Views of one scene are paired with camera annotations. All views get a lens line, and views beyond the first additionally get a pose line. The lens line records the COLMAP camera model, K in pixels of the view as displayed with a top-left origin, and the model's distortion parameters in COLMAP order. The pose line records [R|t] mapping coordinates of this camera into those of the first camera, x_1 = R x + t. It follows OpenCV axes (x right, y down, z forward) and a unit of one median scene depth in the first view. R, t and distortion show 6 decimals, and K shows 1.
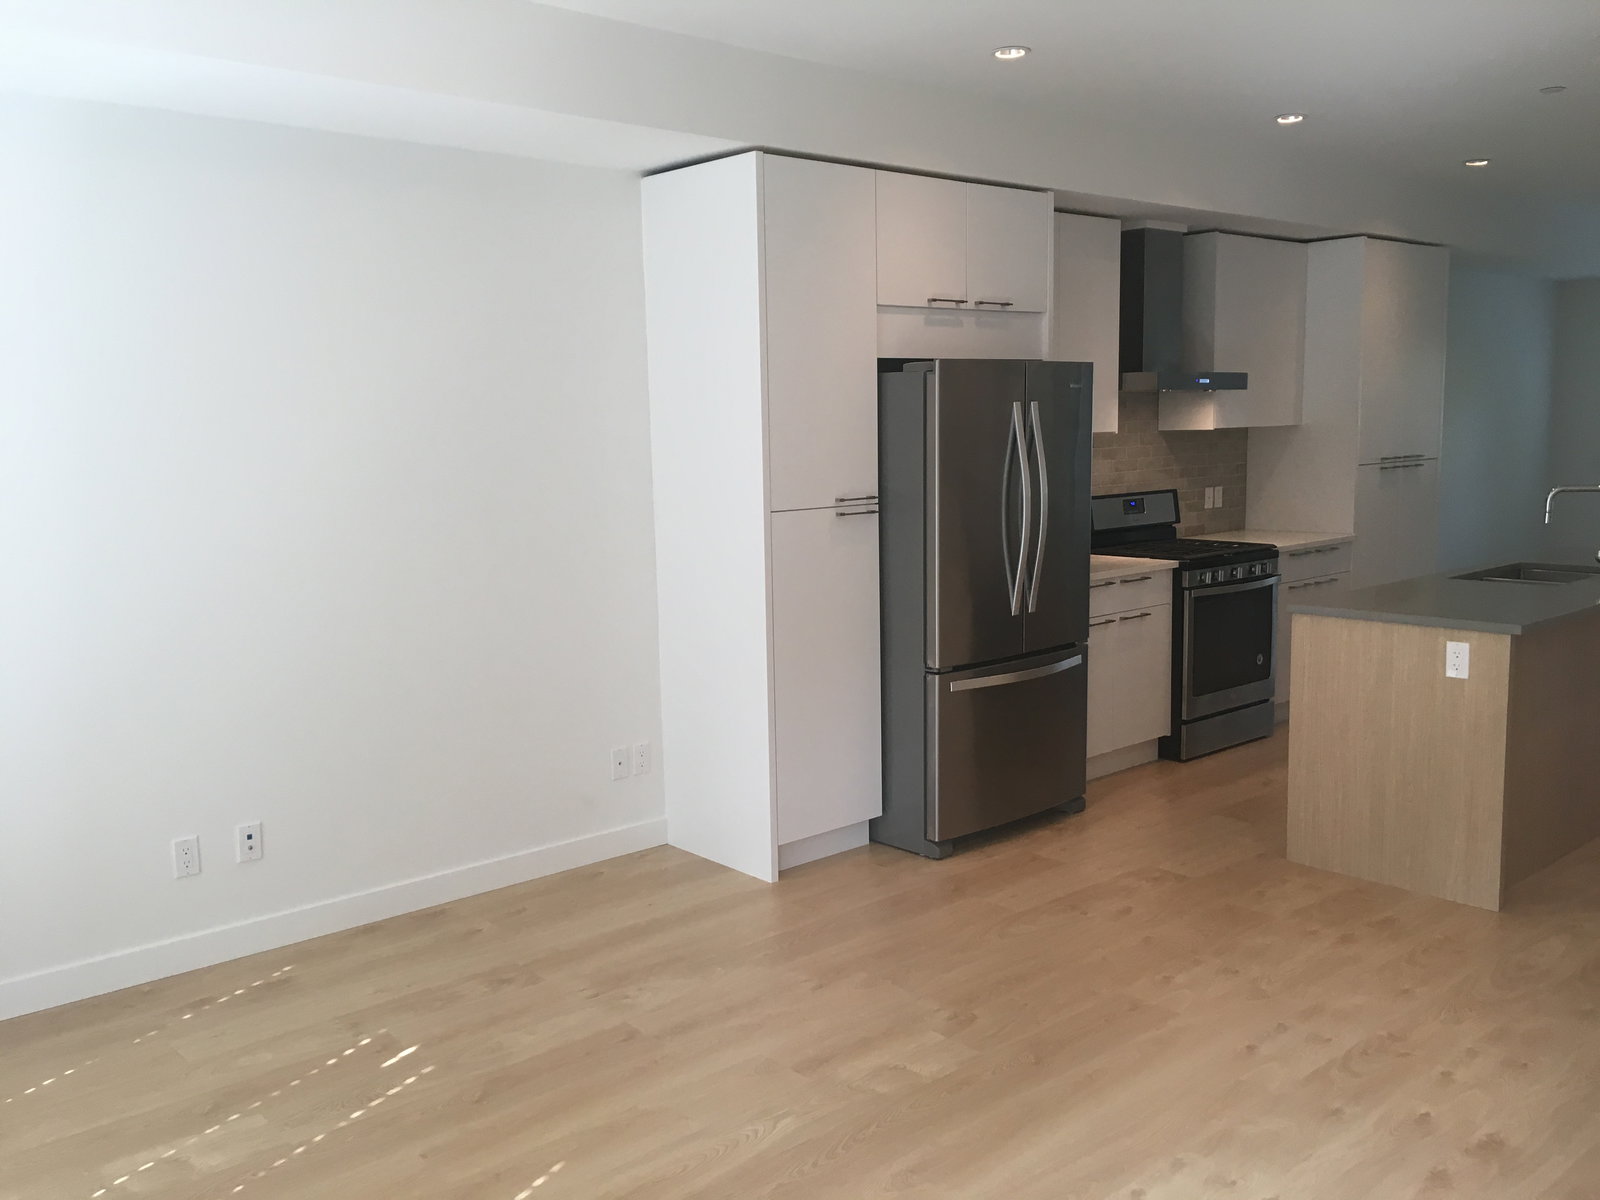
lens RADIAL K [[1381.7, 0, 809.5], [0, 1381.7, 603.8], [0, 0, 1]] dist [0.074717, -0.084466]
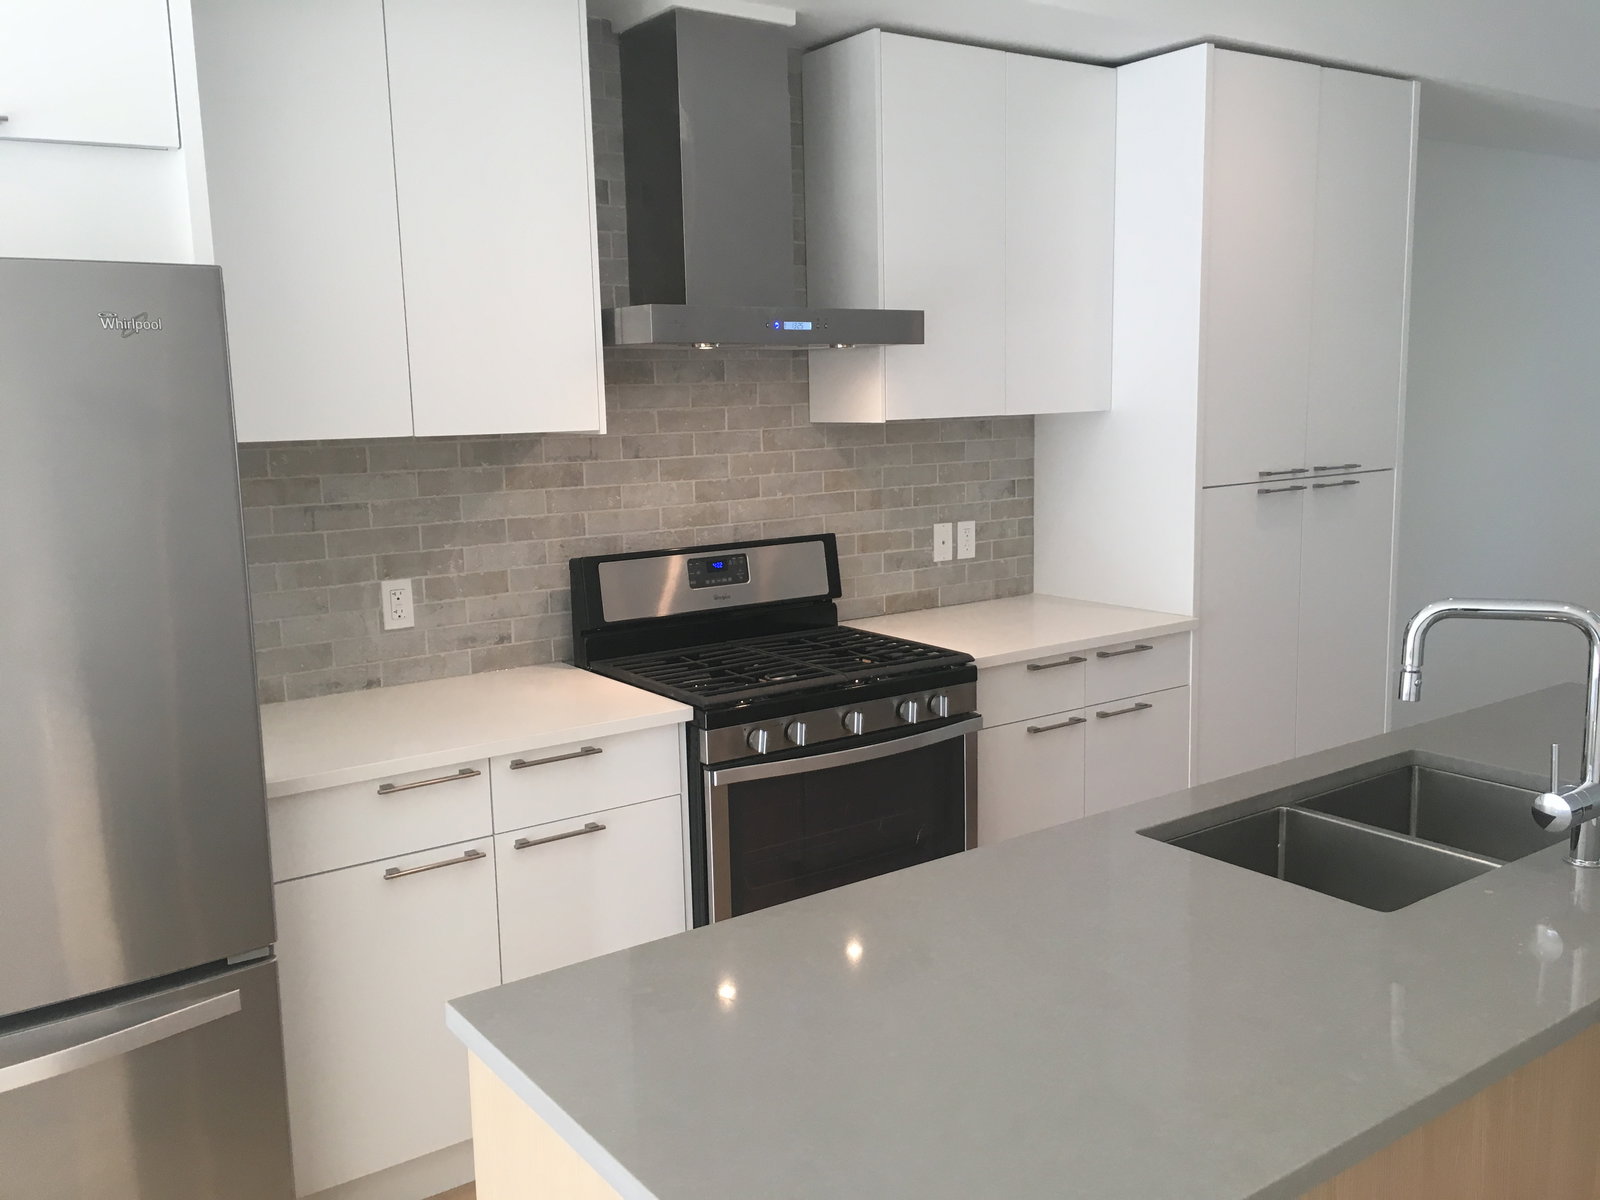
lens RADIAL K [[1381.7, 0, 810.4], [0, 1381.7, 597.3], [0, 0, 1]] dist [0.074717, -0.084466]
pose [[0.993350, 0.015379, -0.114100, 0.472664], [-0.013036, 0.999689, 0.021247, -0.103707], [0.114392, -0.019618, 0.993242, 0.708872]]
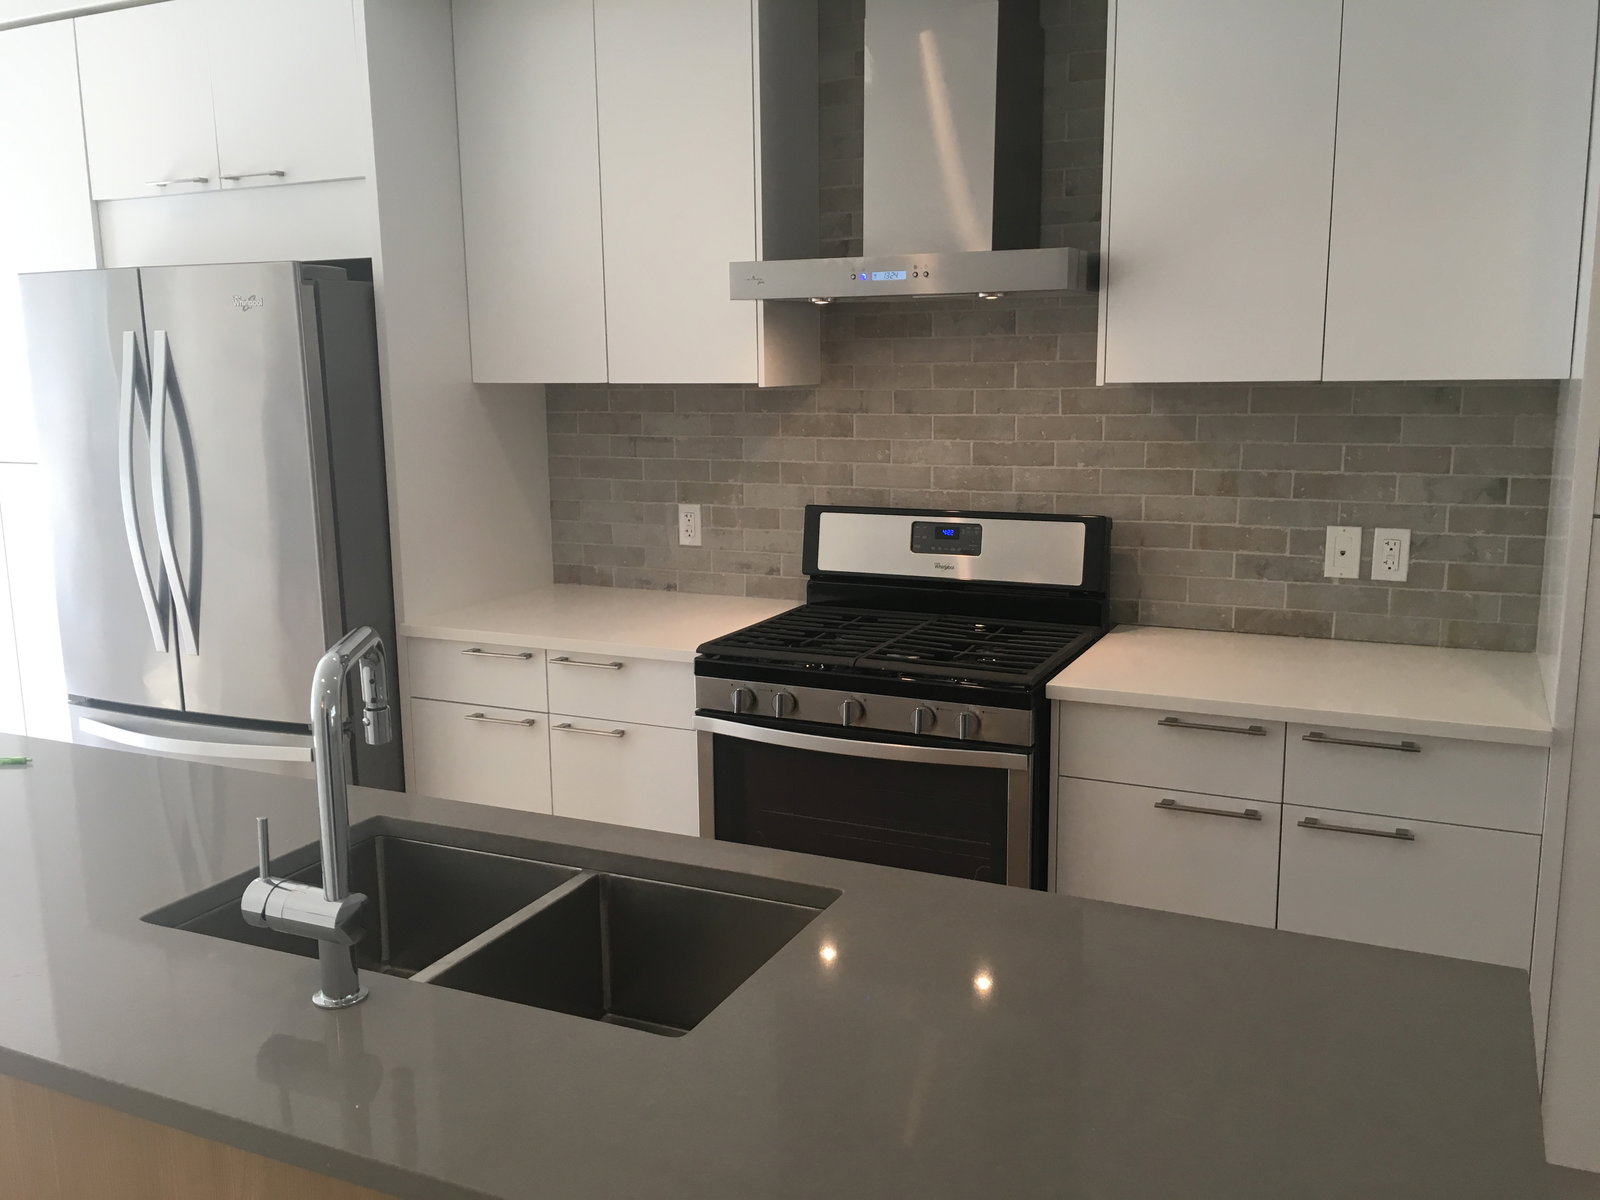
lens RADIAL K [[1298.3, 0, 804.8], [0, 1298.3, 583.4], [0, 0, 1]] dist [0.039879, 0.003988]
pose [[0.395670, 0.177859, -0.901006, 0.903857], [-0.113158, 0.983034, 0.144359, -0.165947], [0.911395, 0.044837, 0.409083, 1.112875]]
